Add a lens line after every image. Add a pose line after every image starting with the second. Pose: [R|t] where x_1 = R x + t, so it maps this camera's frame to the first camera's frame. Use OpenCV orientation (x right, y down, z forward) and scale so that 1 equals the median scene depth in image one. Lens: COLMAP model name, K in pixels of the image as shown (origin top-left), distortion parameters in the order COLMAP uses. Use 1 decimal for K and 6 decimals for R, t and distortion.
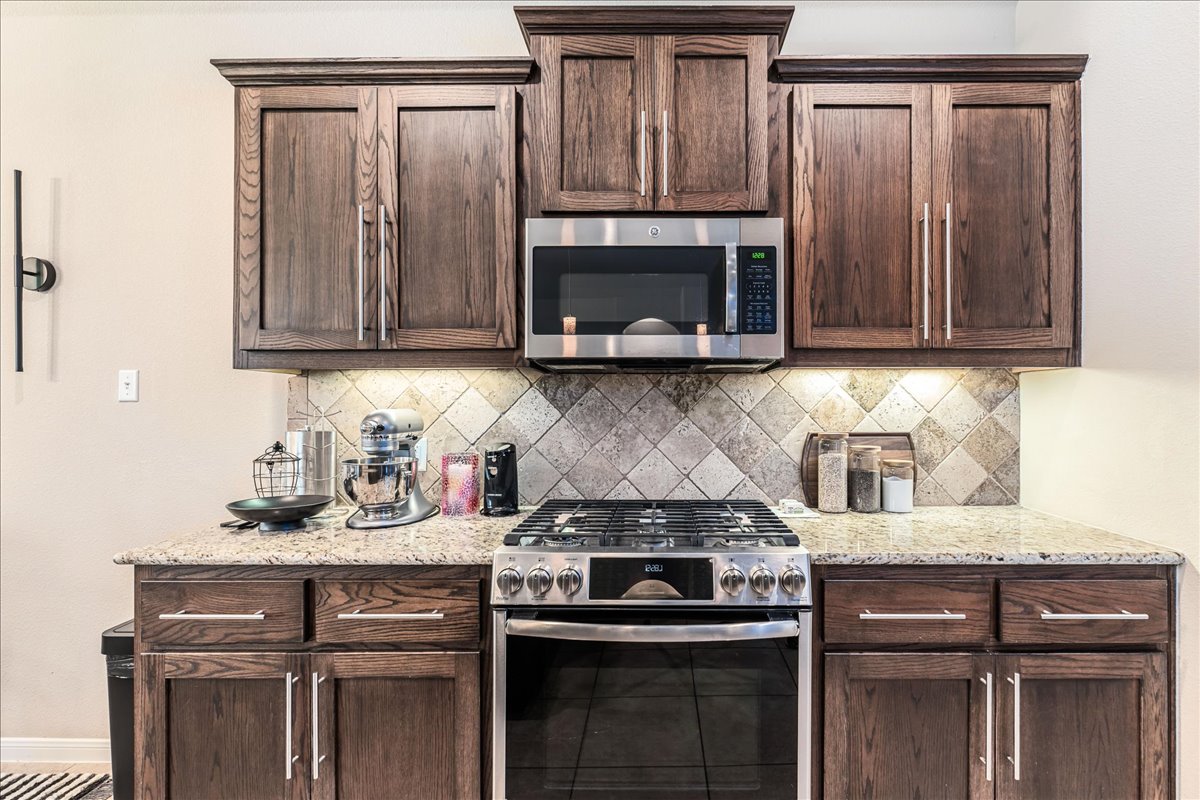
lens RADIAL K [[561.8, 0, 631.7], [0, 561.8, 402.3], [0, 0, 1]] dist [-0.000318, 0.000068]
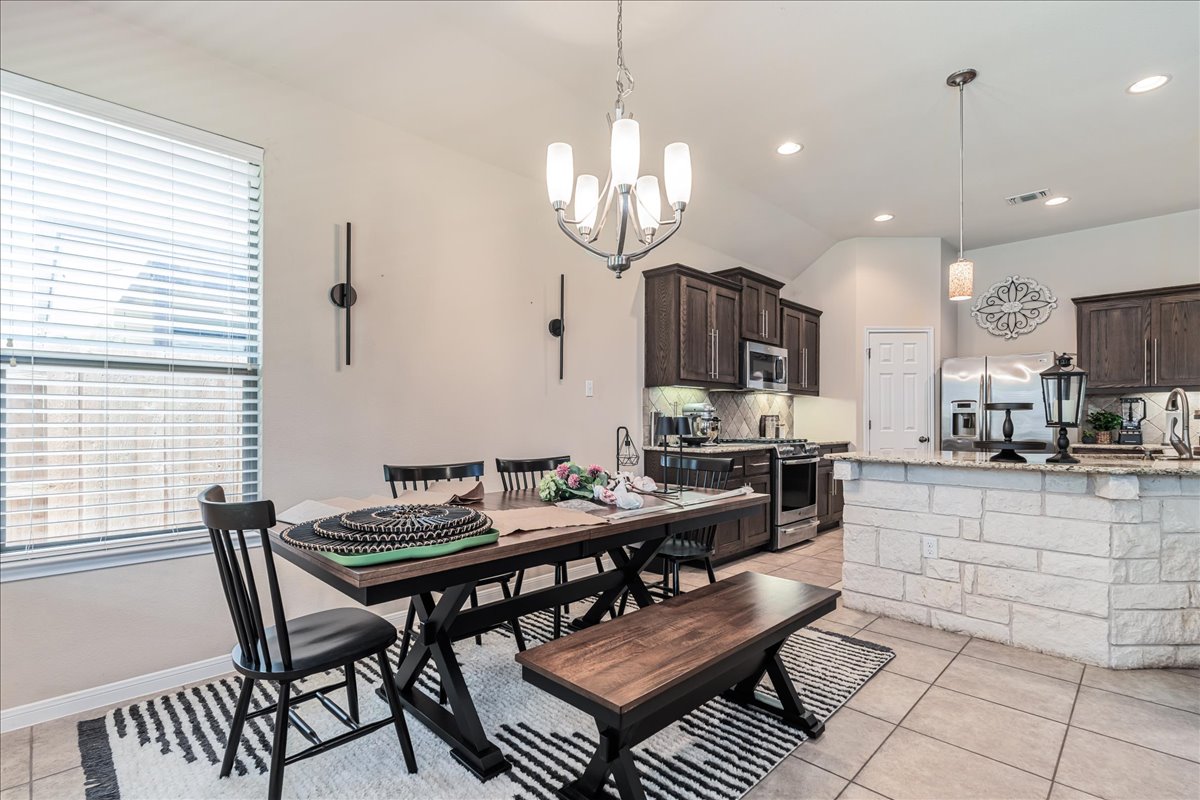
lens RADIAL K [[561.8, 0, 631.7], [0, 561.8, 402.3], [0, 0, 1]] dist [-0.000318, 0.000068]
pose [[0.666716, 0.022583, 0.744969, -2.352435], [-0.011472, 0.999733, -0.020039, 0.059324], [-0.745223, 0.004814, 0.666798, -0.453566]]
